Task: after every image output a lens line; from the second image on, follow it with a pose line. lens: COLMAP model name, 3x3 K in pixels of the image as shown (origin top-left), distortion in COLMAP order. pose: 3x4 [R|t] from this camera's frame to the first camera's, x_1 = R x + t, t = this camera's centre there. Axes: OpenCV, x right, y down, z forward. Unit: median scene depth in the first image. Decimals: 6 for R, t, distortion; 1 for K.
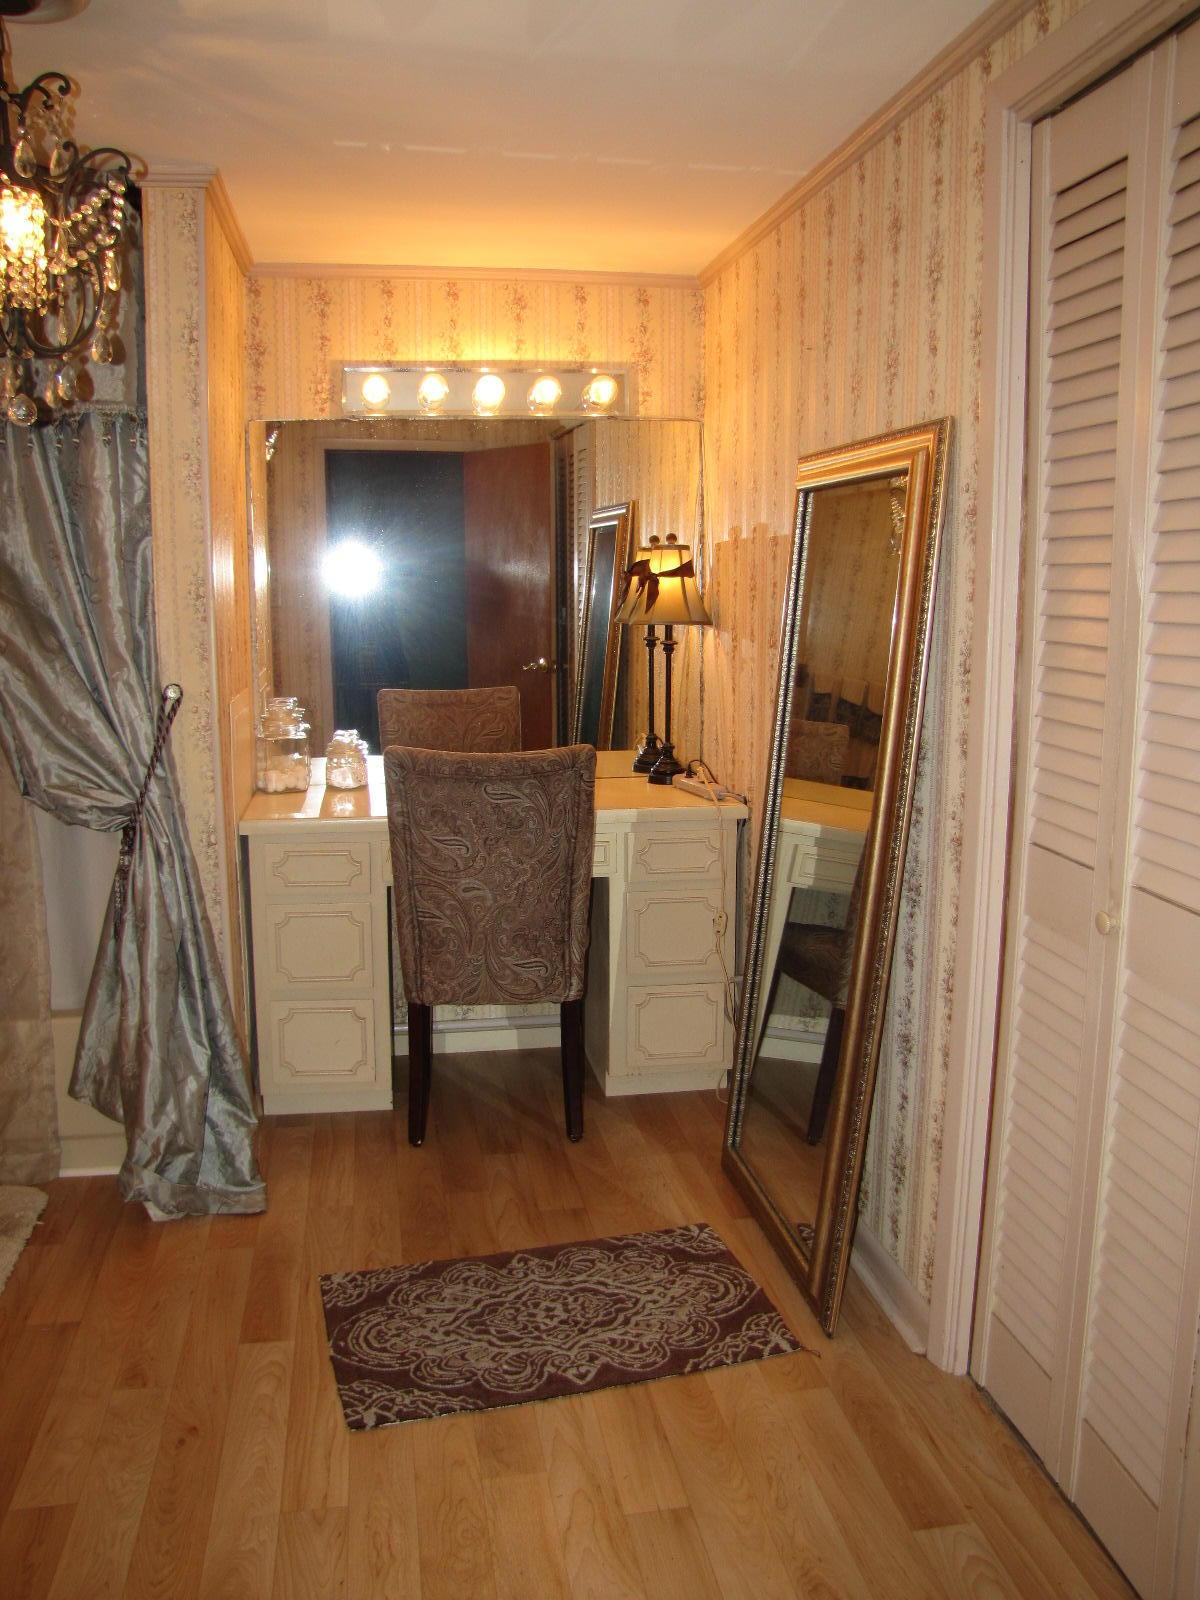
lens RADIAL K [[1352.5, 0, 604.0], [0, 1352.5, 802.1], [0, 0, 1]] dist [-0.180054, 0.162425]
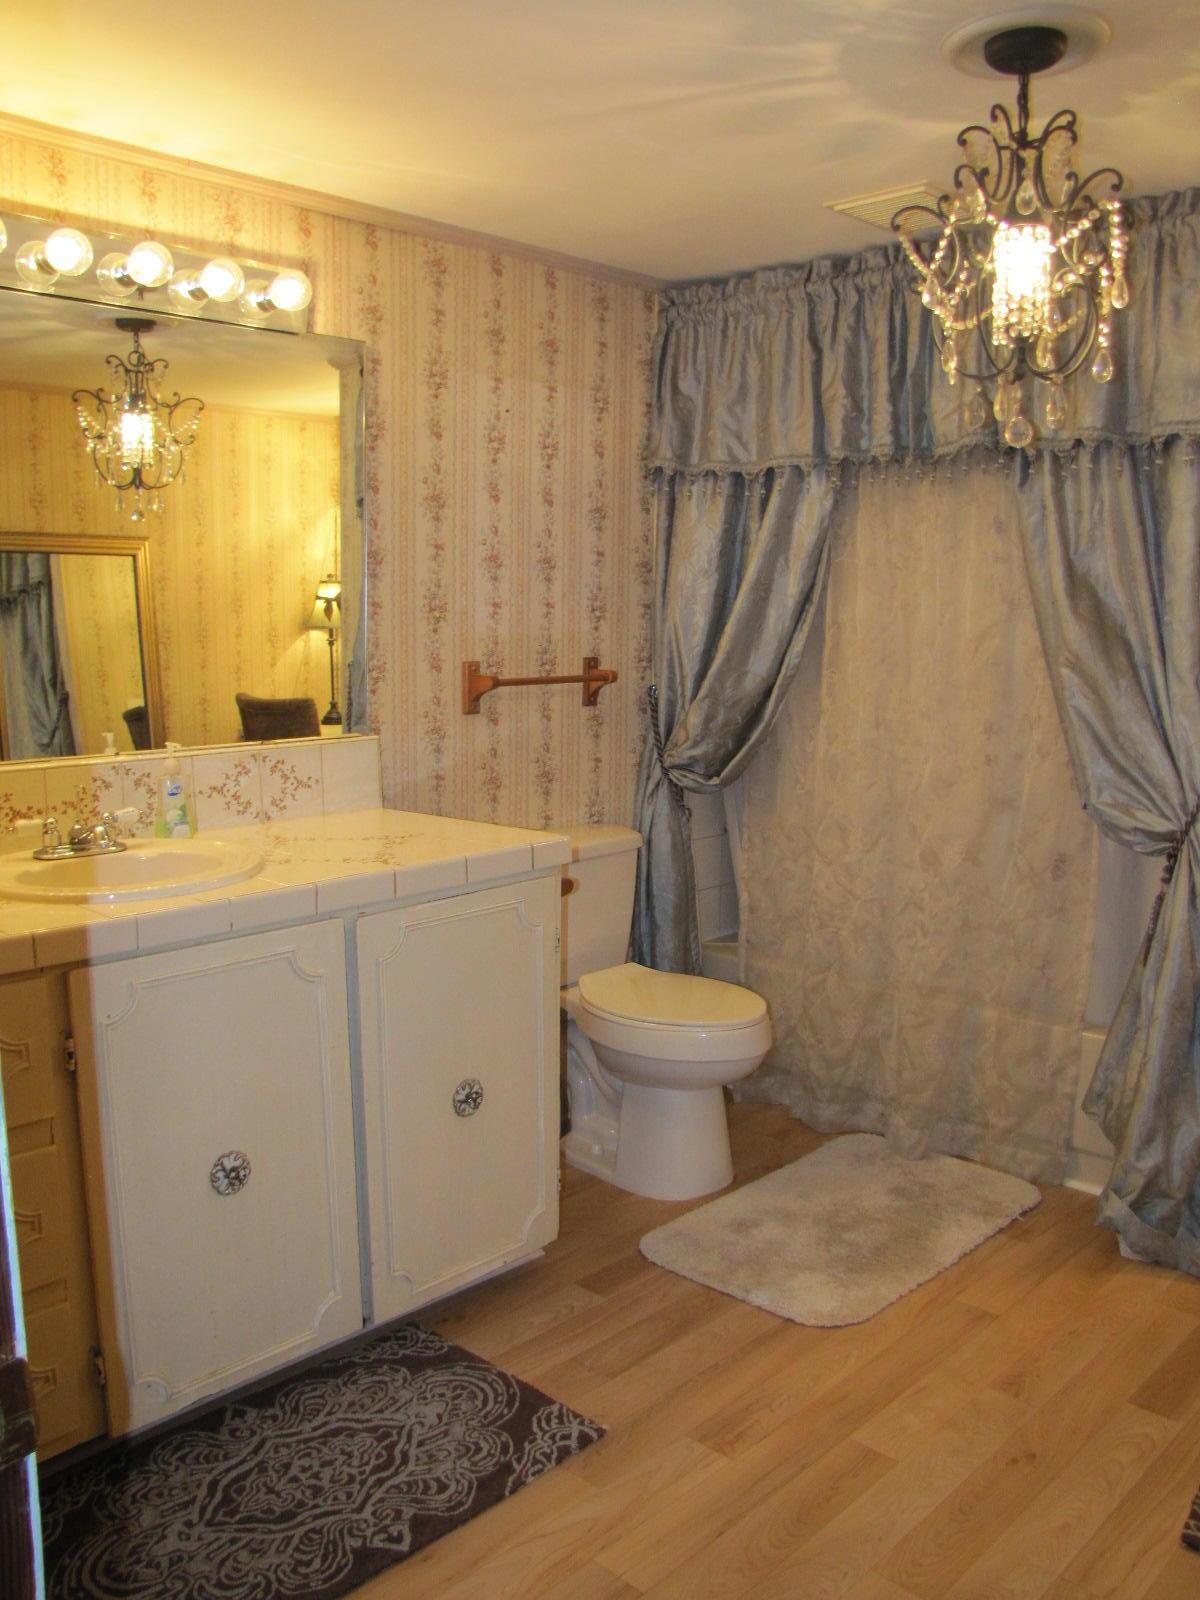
lens RADIAL K [[1352.5, 0, 604.0], [0, 1352.5, 802.1], [0, 0, 1]] dist [-0.180054, 0.162425]
pose [[0.588569, 0.120857, -0.799362, 0.168533], [-0.138506, 0.989218, 0.047580, -0.007912], [0.796494, 0.082713, 0.598963, 0.084400]]
